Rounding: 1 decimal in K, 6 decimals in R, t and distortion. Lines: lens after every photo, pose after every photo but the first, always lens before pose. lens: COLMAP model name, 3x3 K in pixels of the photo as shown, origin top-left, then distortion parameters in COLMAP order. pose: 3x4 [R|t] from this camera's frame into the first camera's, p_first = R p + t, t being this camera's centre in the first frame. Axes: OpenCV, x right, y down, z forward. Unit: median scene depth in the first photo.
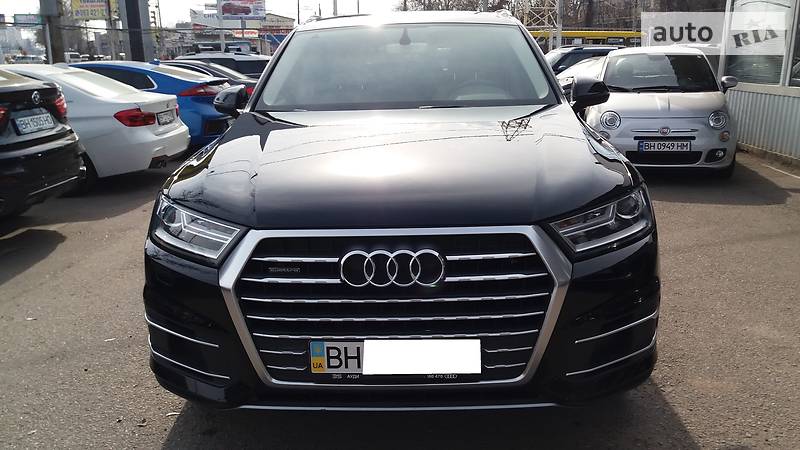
lens RADIAL K [[651.1, 0, 400.0], [0, 651.1, 225.0], [0, 0, 1]] dist [0.042302, -0.059638]
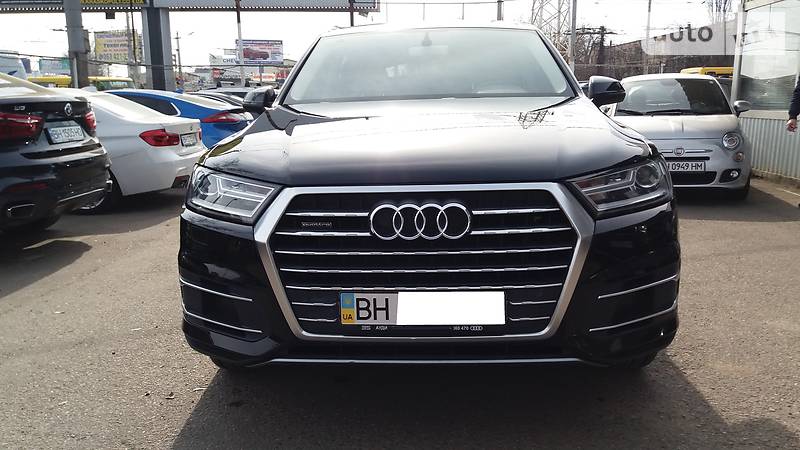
lens RADIAL K [[647.1, 0, 400.0], [0, 647.1, 225.0], [0, 0, 1]] dist [0.070375, -0.105613]
pose [[0.999794, 0.005917, -0.019434, -0.018442], [-0.007131, 0.997988, -0.063001, 0.104194], [0.019022, 0.063127, 0.997824, -0.025643]]
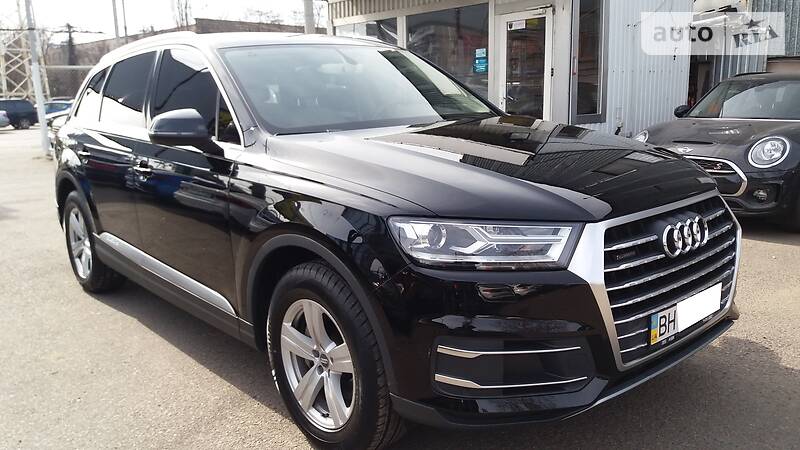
lens RADIAL K [[651.1, 0, 400.0], [0, 651.1, 225.0], [0, 0, 1]] dist [0.042302, -0.059638]
pose [[0.738638, -0.144170, 0.658505, -0.878938], [0.187008, 0.982344, 0.005306, -0.040936], [-0.647643, 0.119226, 0.752558, 0.336572]]
